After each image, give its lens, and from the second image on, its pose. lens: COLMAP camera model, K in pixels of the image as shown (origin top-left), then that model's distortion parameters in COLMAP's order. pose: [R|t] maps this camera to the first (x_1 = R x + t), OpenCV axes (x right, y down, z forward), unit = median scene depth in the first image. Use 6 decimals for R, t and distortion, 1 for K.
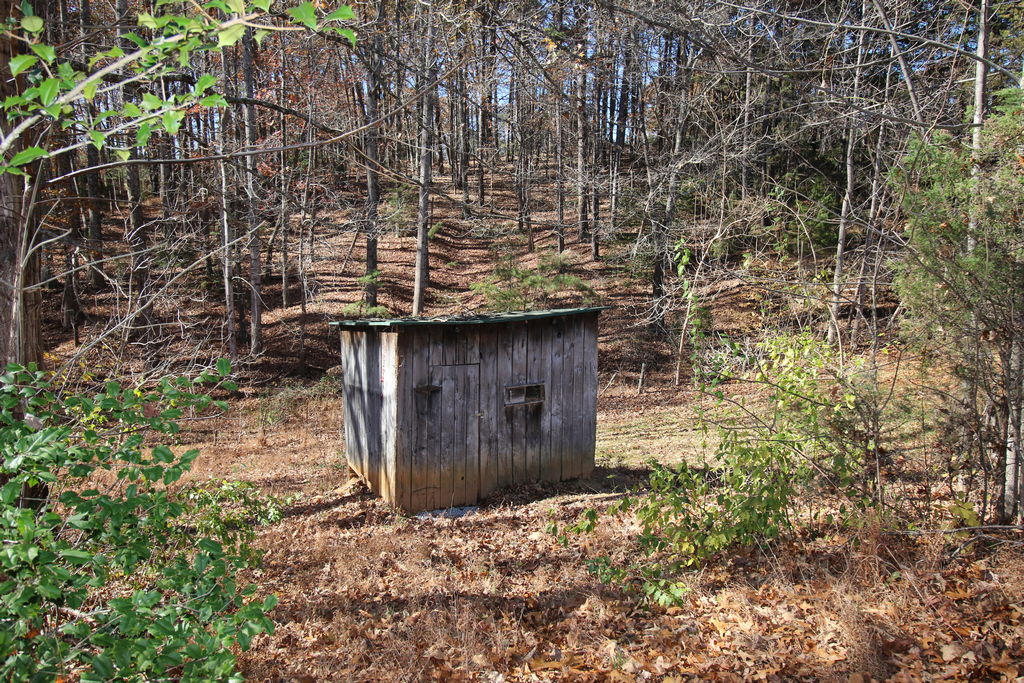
lens RADIAL K [[786.1, 0, 512.0], [0, 786.1, 341.5], [0, 0, 1]] dist [-0.005161, 0.000109]
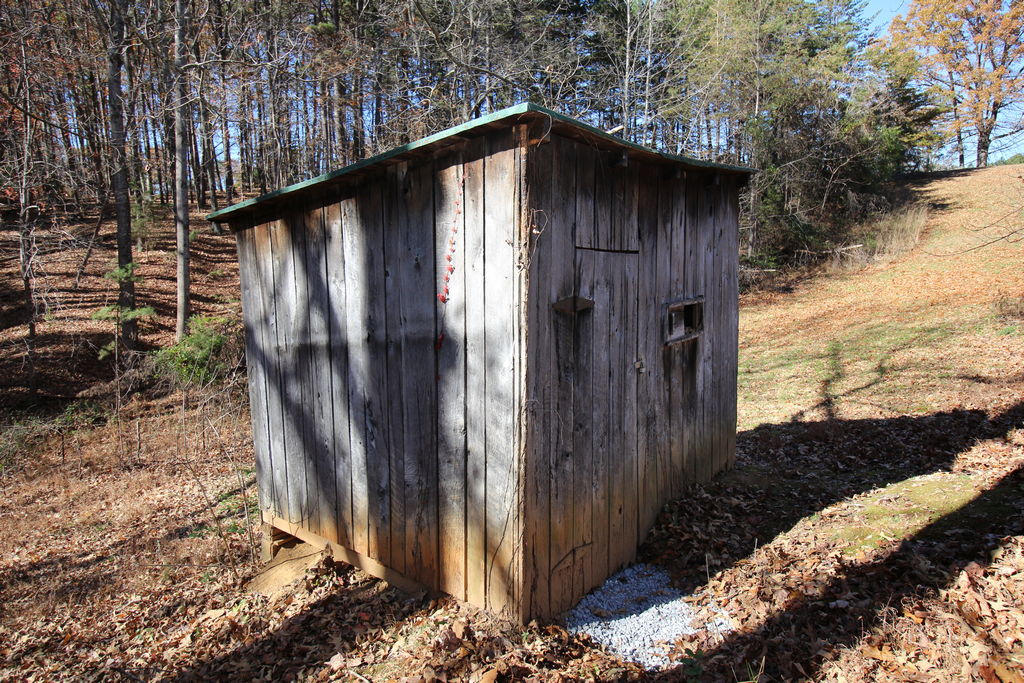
lens RADIAL K [[652.8, 0, 512.0], [0, 652.8, 341.5], [0, 0, 1]] dist [0.003271, -0.003210]
pose [[0.918273, -0.087911, 0.386065, -0.259997], [0.096636, 0.995315, -0.003210, 0.074381], [-0.383974, 0.040255, 0.922466, 0.685463]]
